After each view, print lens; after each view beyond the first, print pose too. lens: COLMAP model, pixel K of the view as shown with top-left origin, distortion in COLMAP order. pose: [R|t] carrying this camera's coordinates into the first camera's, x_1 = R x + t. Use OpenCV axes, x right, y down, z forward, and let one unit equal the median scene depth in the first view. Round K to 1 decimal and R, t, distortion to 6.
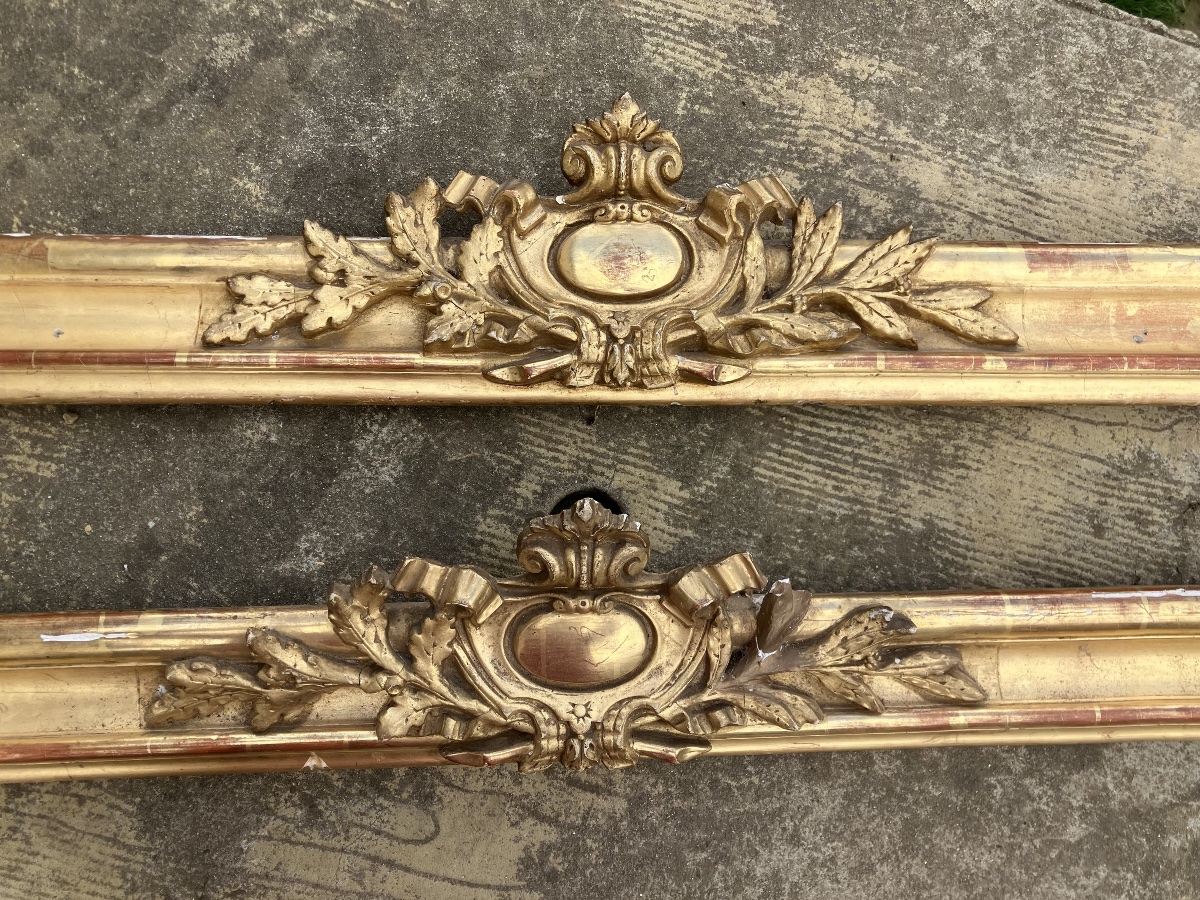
lens RADIAL K [[989.9, 0, 598.2], [0, 989.9, 452.3], [0, 0, 1]] dist [0.016130, -0.015296]
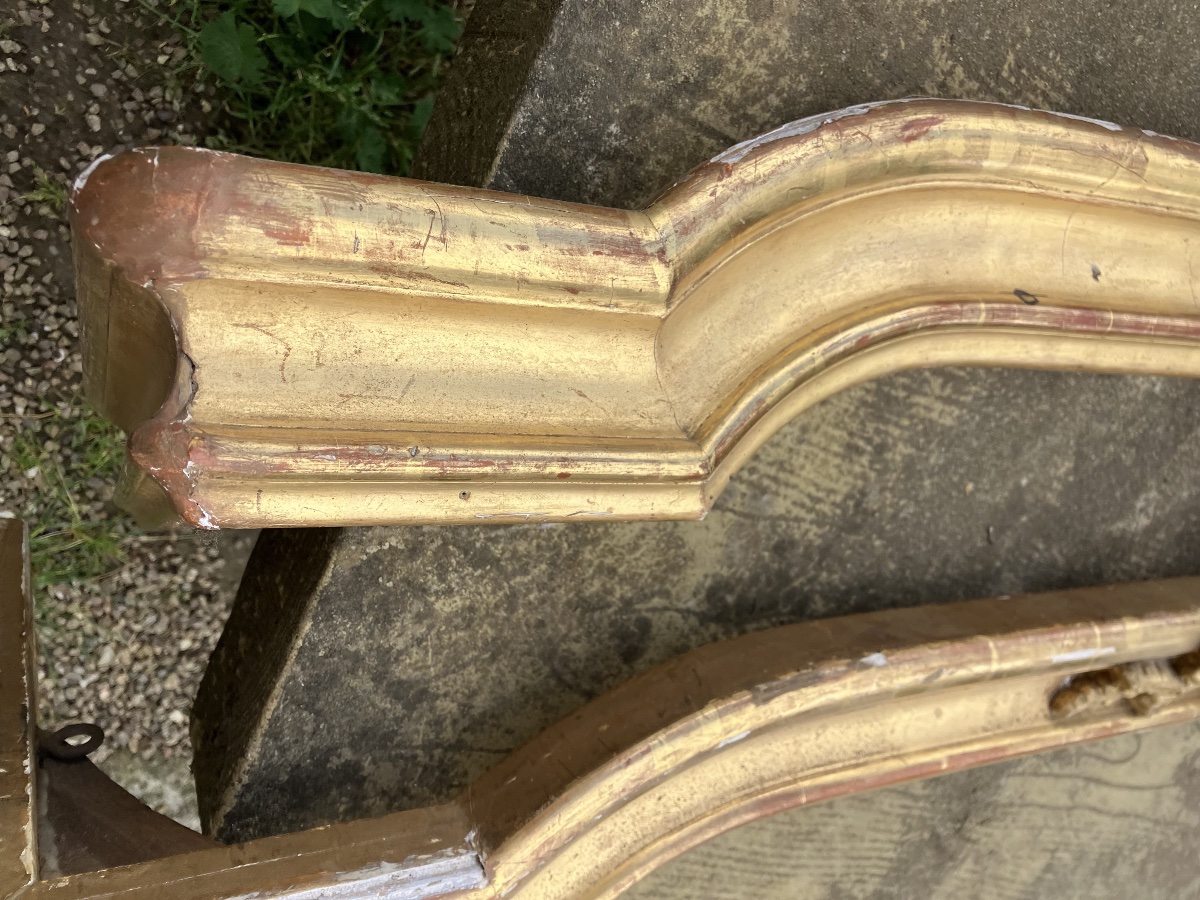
lens RADIAL K [[989.9, 0, 603.1], [0, 989.9, 458.1], [0, 0, 1]] dist [0.016130, -0.015296]
pose [[0.925502, 0.031300, 0.377448, -1.093485], [-0.183438, 0.908935, 0.374417, -0.191933], [-0.331356, -0.415762, 0.846962, 0.423390]]
